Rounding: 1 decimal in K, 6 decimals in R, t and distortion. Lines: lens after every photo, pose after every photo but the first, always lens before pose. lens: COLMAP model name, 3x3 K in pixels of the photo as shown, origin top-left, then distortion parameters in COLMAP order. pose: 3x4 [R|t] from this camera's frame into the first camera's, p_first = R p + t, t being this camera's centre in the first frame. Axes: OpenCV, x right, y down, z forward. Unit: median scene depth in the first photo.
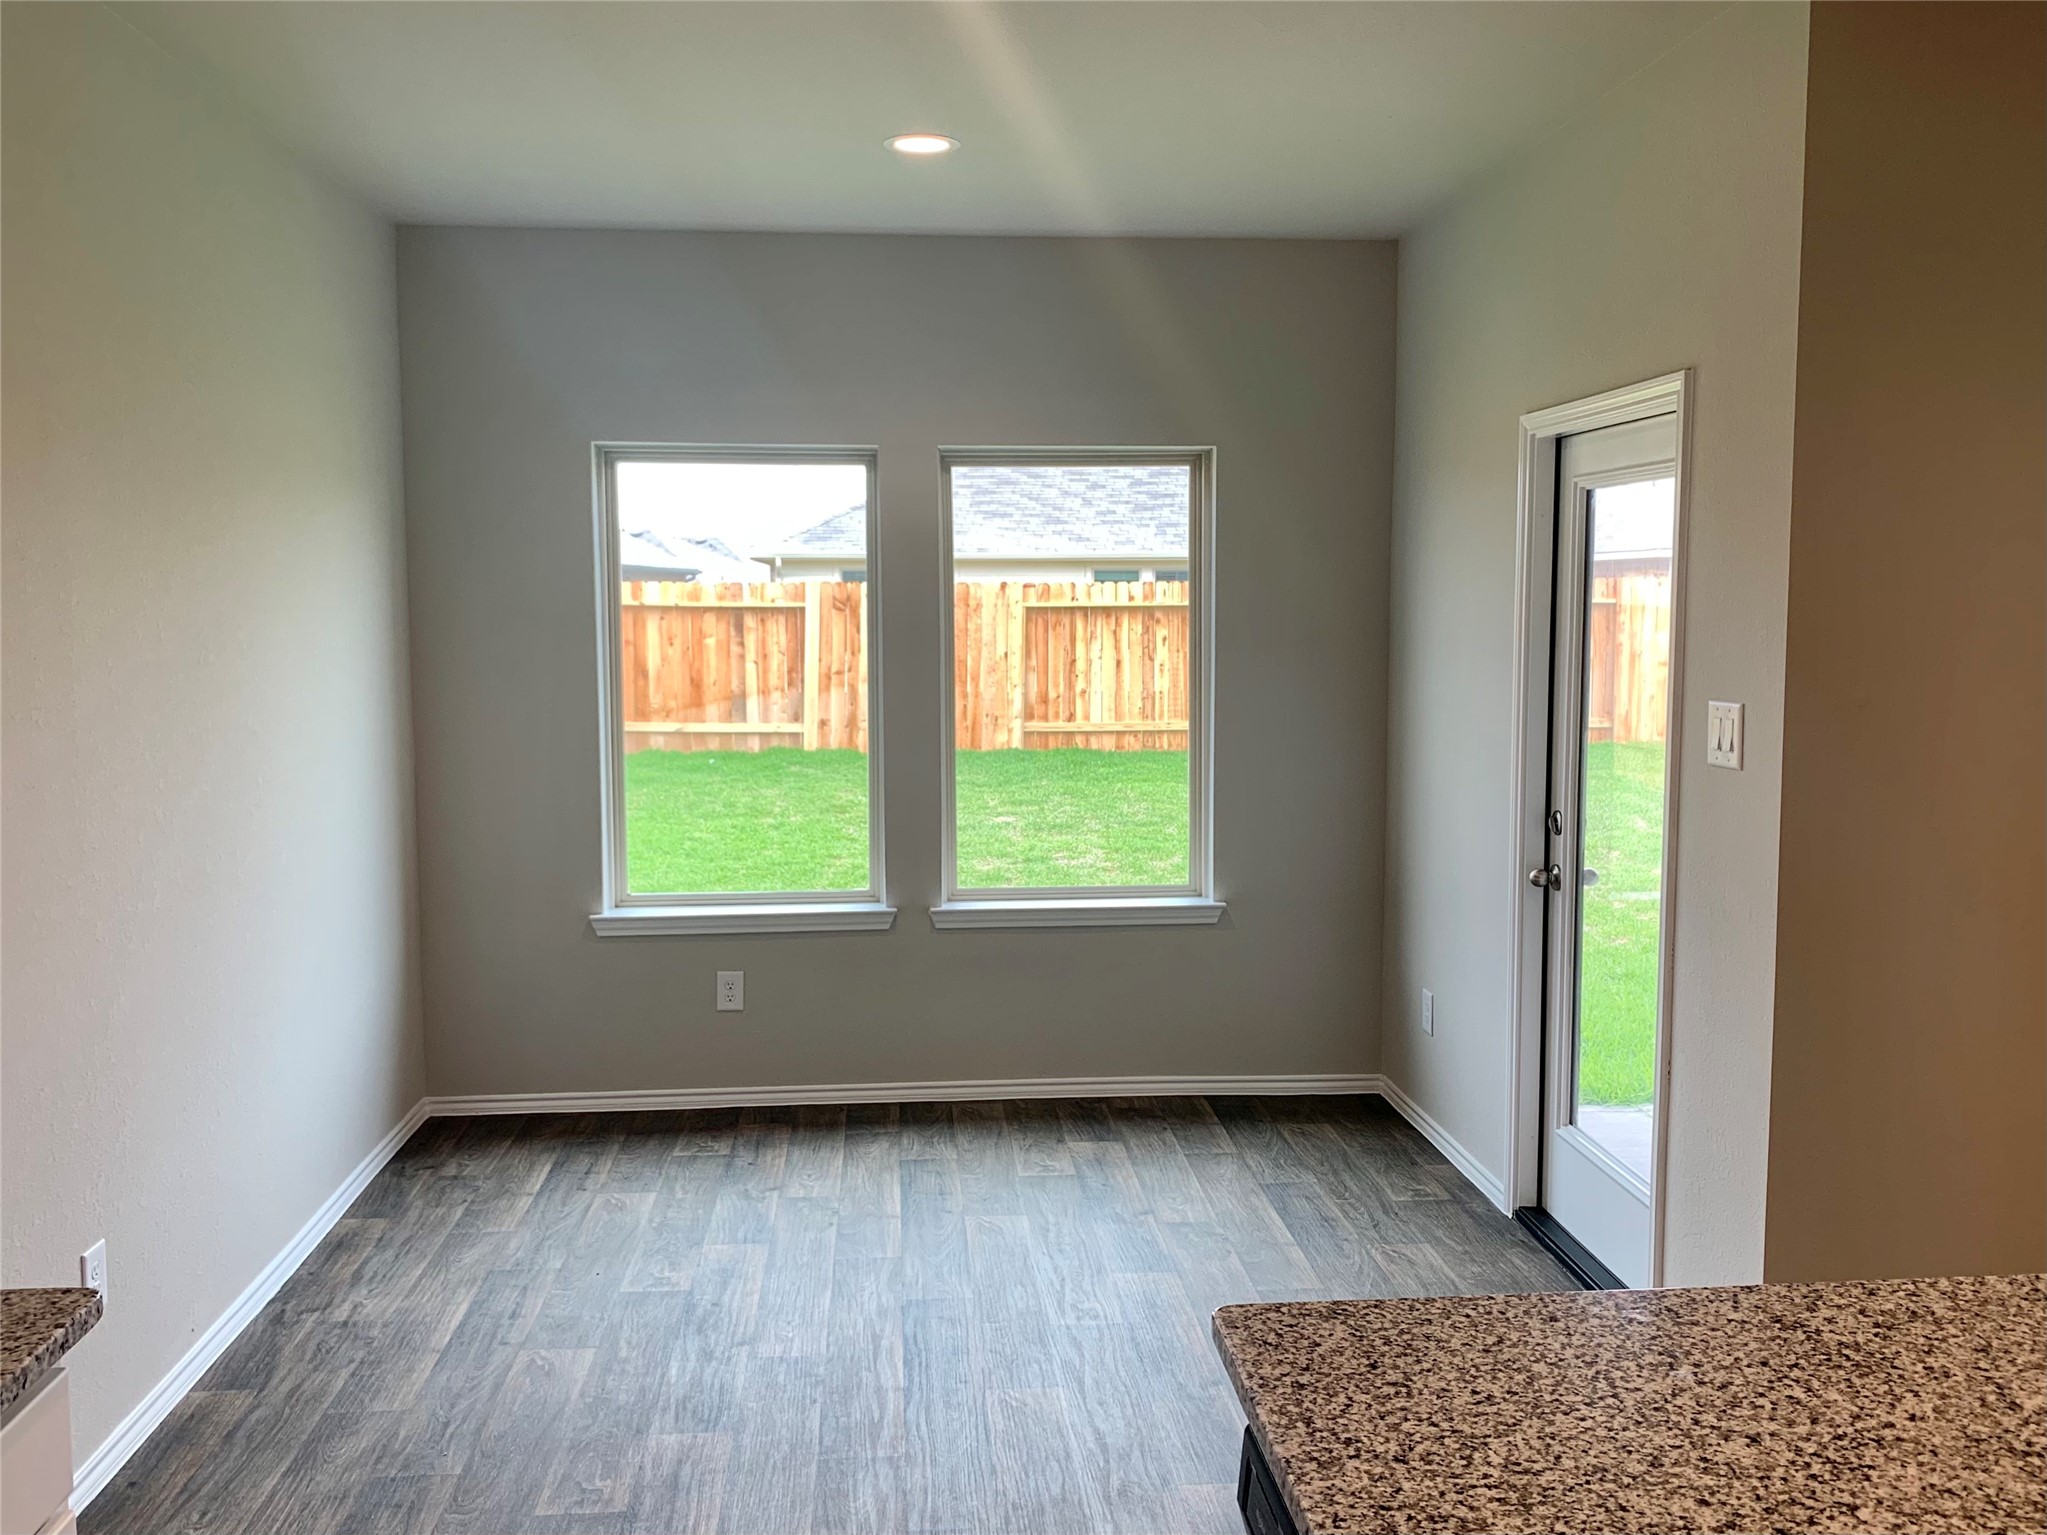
lens RADIAL K [[1584.9, 0, 1035.9], [0, 1584.9, 760.6], [0, 0, 1]] dist [0.015020, -0.026500]
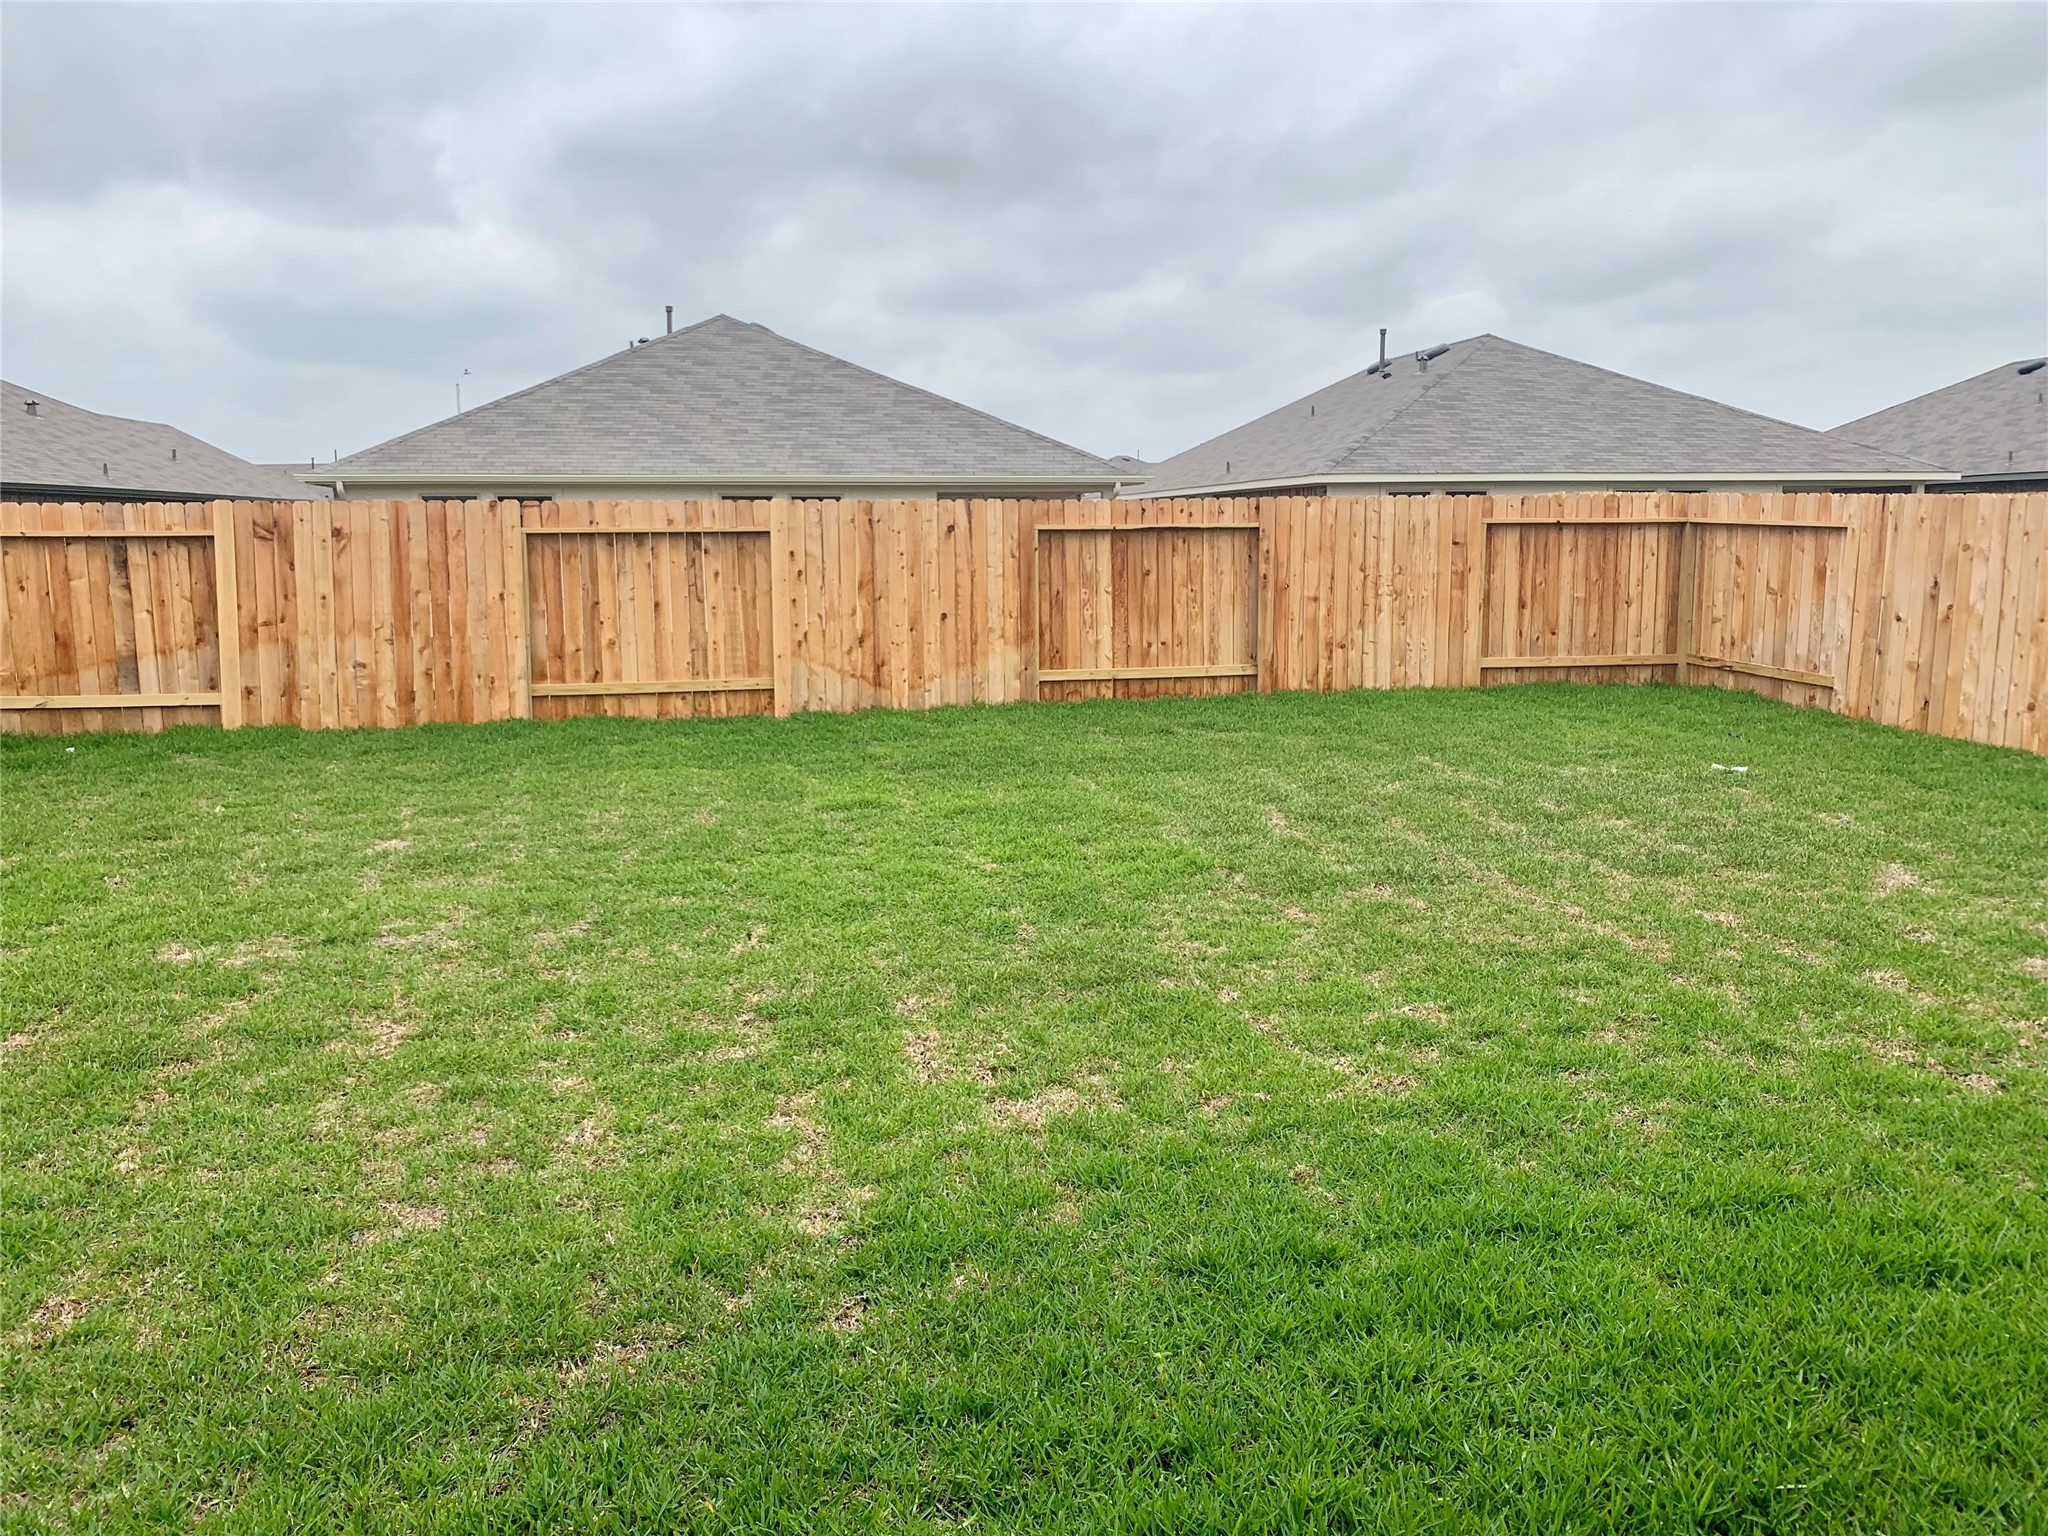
lens RADIAL K [[1585.7, 0, 1027.1], [0, 1585.7, 772.2], [0, 0, 1]] dist [0.015020, -0.026500]
pose [[0.982051, -0.033774, 0.185565, 0.084310], [0.024517, 0.998348, 0.051955, -0.015504], [-0.187014, -0.046473, 0.981257, 0.193767]]
